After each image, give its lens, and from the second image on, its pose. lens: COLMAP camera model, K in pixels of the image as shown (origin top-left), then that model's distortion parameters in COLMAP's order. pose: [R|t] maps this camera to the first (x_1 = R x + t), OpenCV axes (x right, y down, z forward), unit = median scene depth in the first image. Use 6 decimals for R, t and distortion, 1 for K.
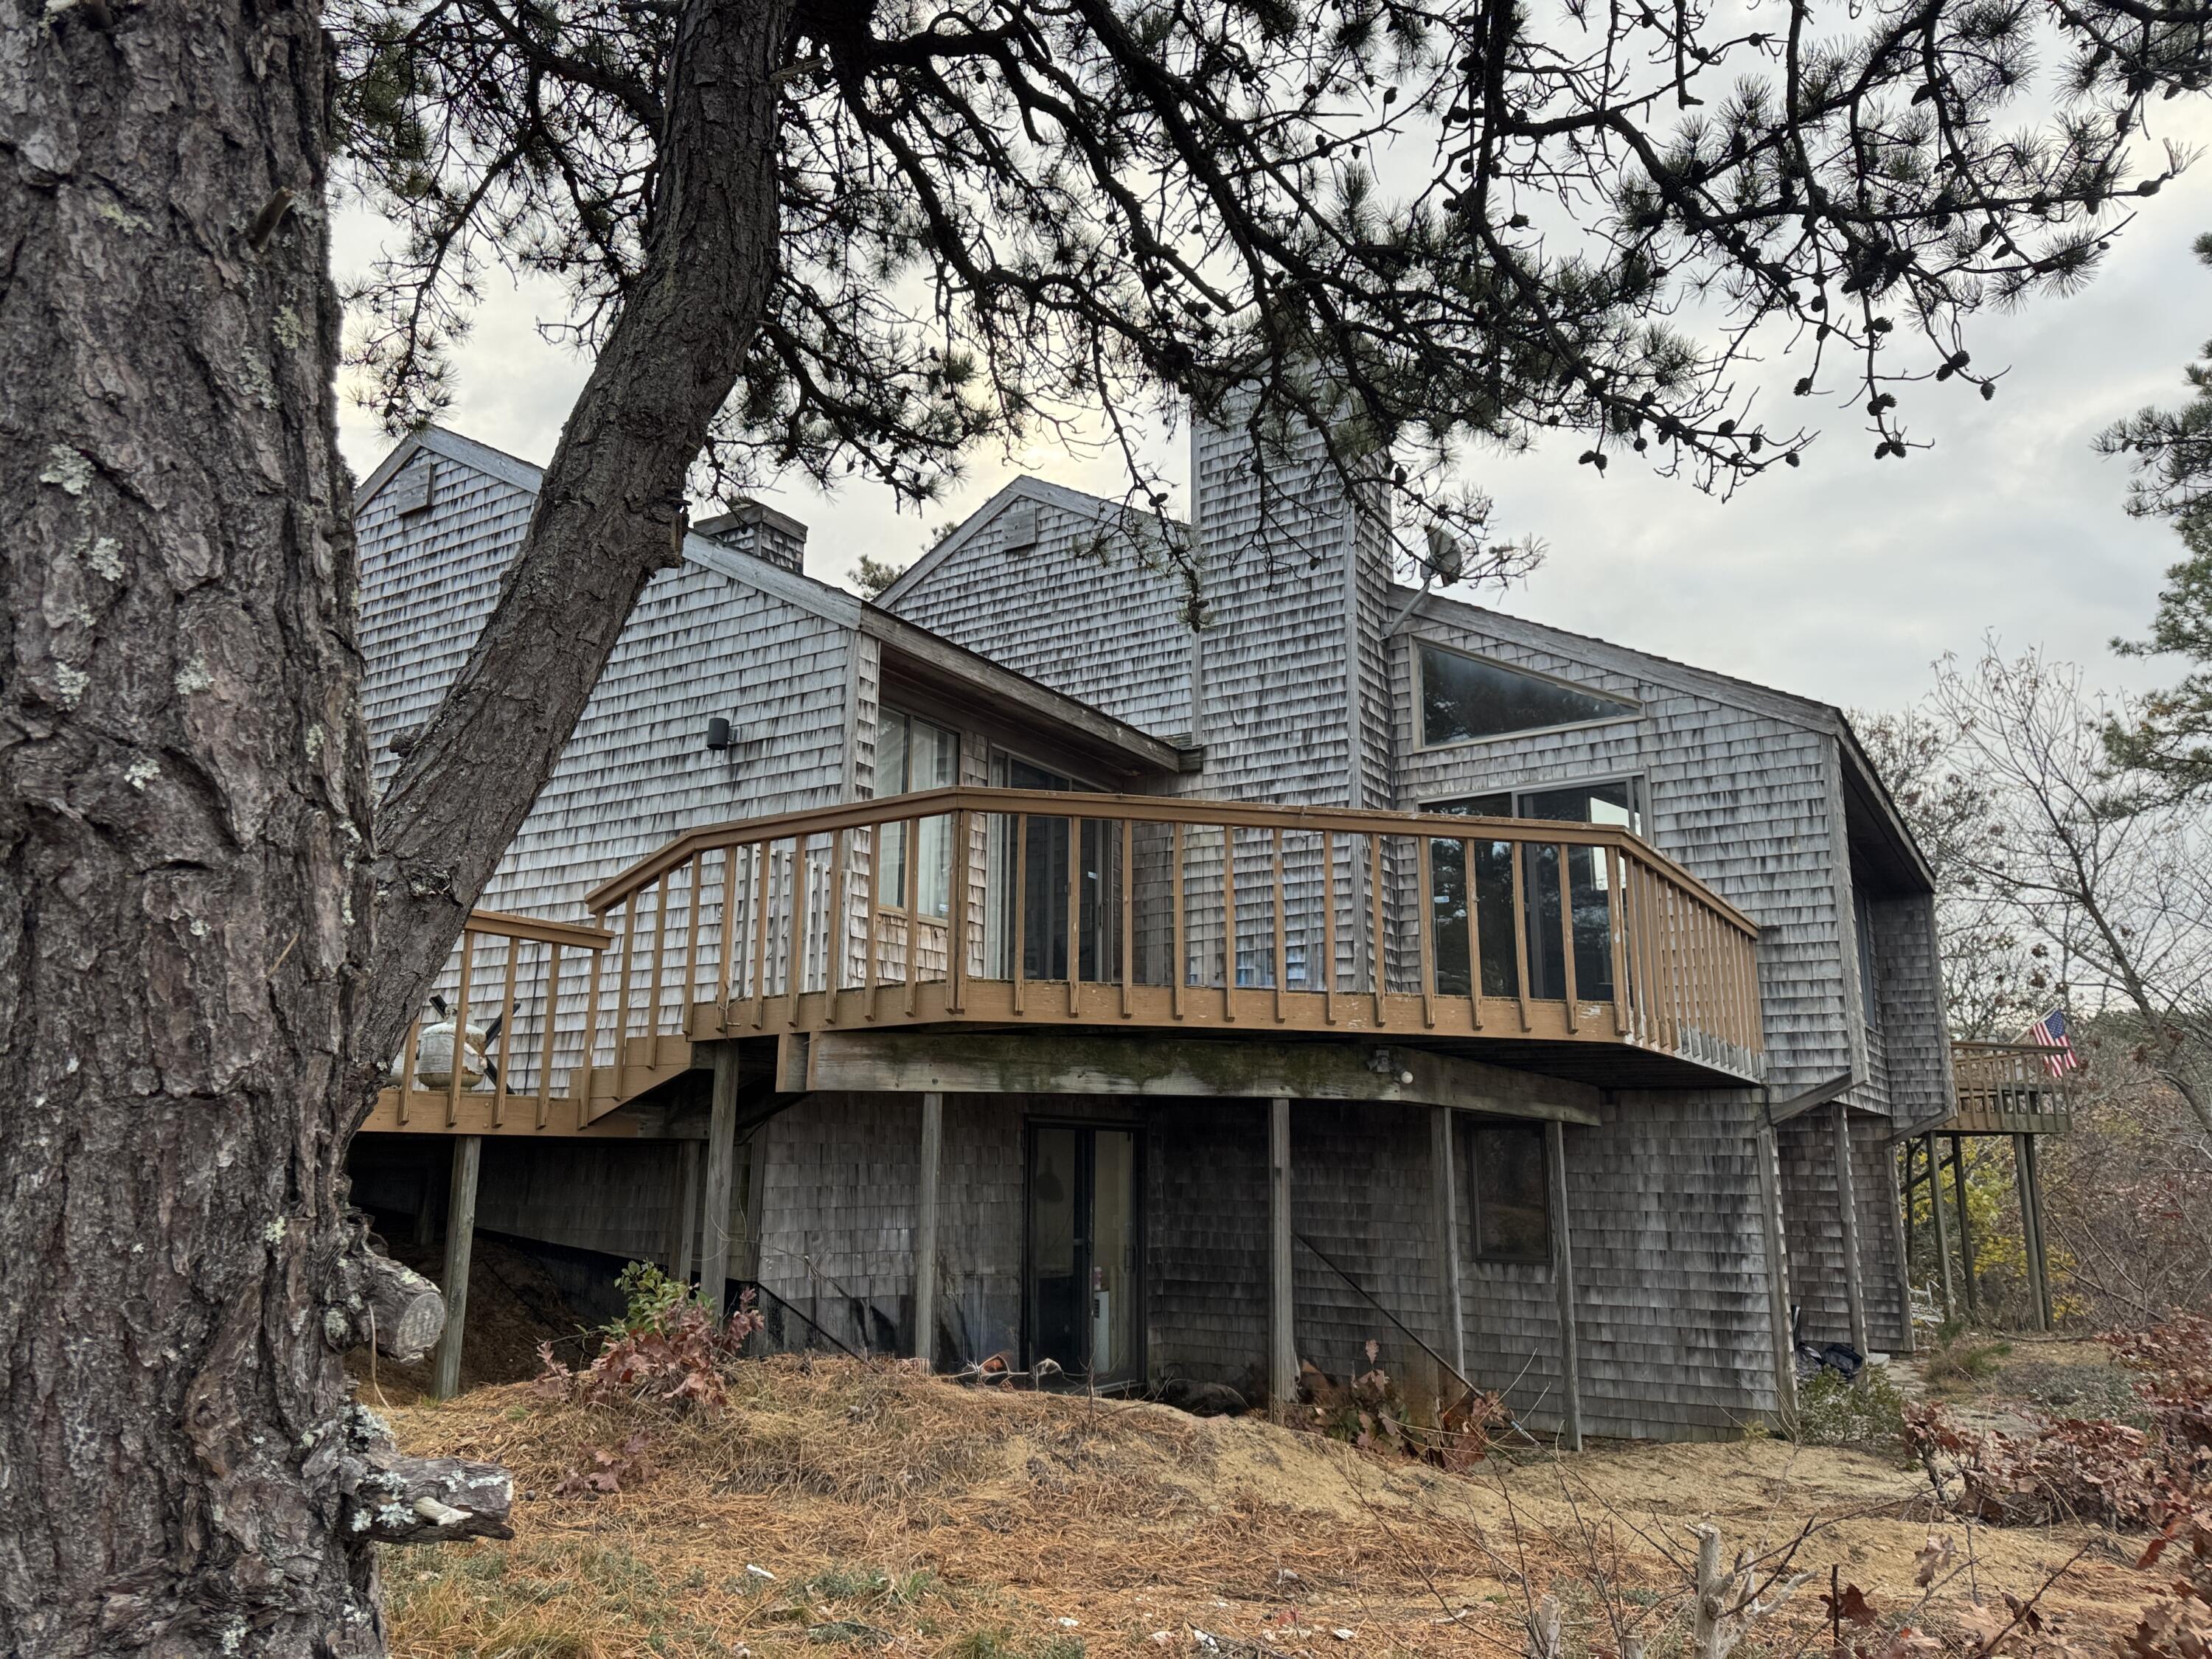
lens RADIAL K [[1551.7, 0, 1109.3], [0, 1551.7, 863.1], [0, 0, 1]] dist [0.190246, -0.370632]
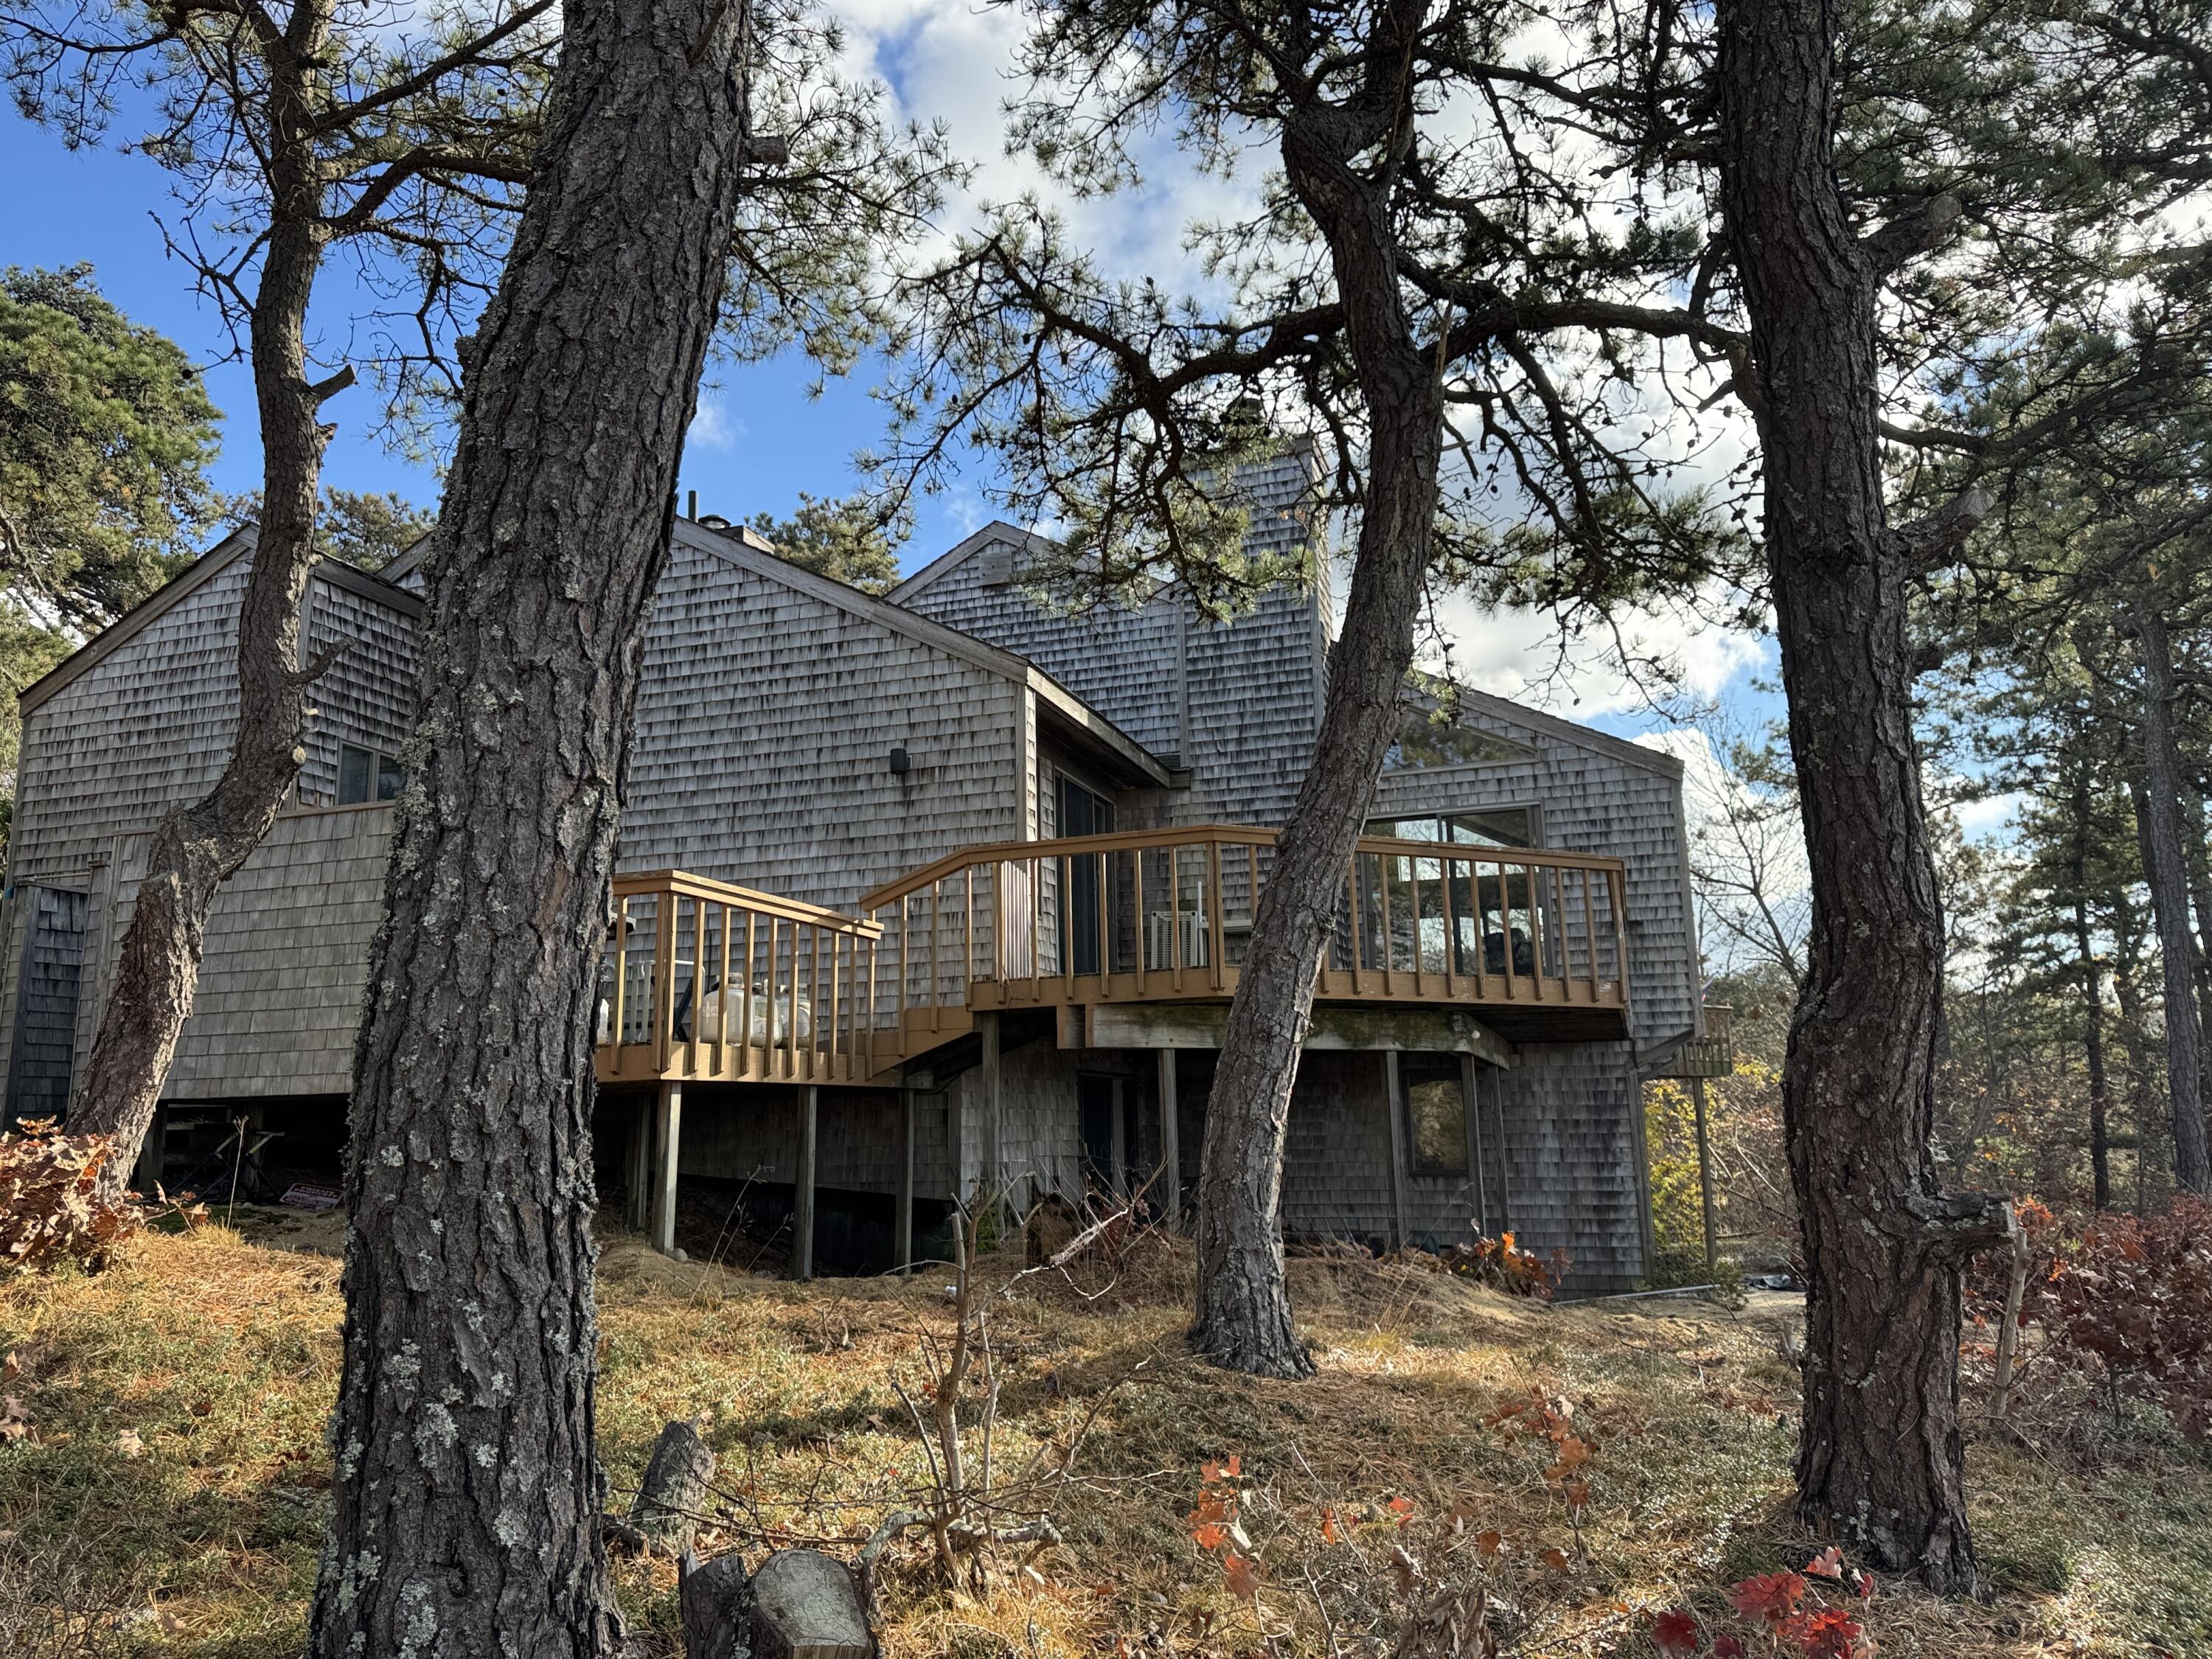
lens RADIAL K [[1551.7, 0, 1109.3], [0, 1551.7, 863.1], [0, 0, 1]] dist [0.190246, -0.370632]
pose [[0.972639, 0.014407, 0.231873, -0.289320], [-0.019224, 0.999644, 0.018527, -0.022603], [-0.231524, -0.022477, 0.972570, -0.177541]]
